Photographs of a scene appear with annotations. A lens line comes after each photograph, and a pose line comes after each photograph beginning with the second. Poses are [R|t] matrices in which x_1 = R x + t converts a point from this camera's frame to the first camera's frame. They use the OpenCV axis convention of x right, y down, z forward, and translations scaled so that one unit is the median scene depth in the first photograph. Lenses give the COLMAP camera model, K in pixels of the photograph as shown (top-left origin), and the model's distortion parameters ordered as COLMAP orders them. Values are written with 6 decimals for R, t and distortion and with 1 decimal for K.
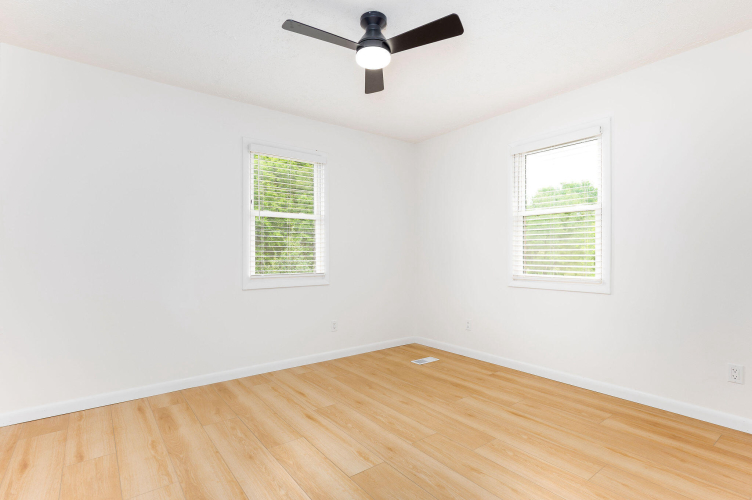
lens RADIAL K [[379.8, 0, 372.5], [0, 379.8, 251.7], [0, 0, 1]] dist [-0.000197, 0.000483]
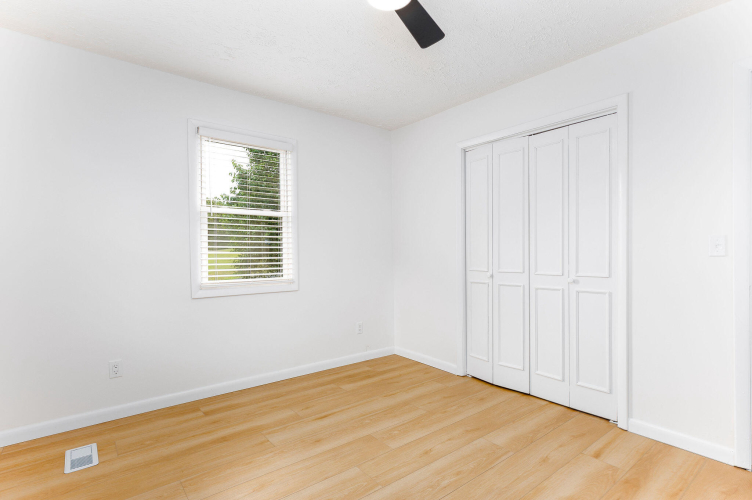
lens RADIAL K [[379.8, 0, 373.1], [0, 379.8, 250.6], [0, 0, 1]] dist [-0.000197, 0.000483]
pose [[-0.040127, 0.007009, 0.999170, -0.560727], [0.003762, 0.999969, -0.006863, -0.002779], [-0.999187, 0.003483, -0.040153, 0.809314]]
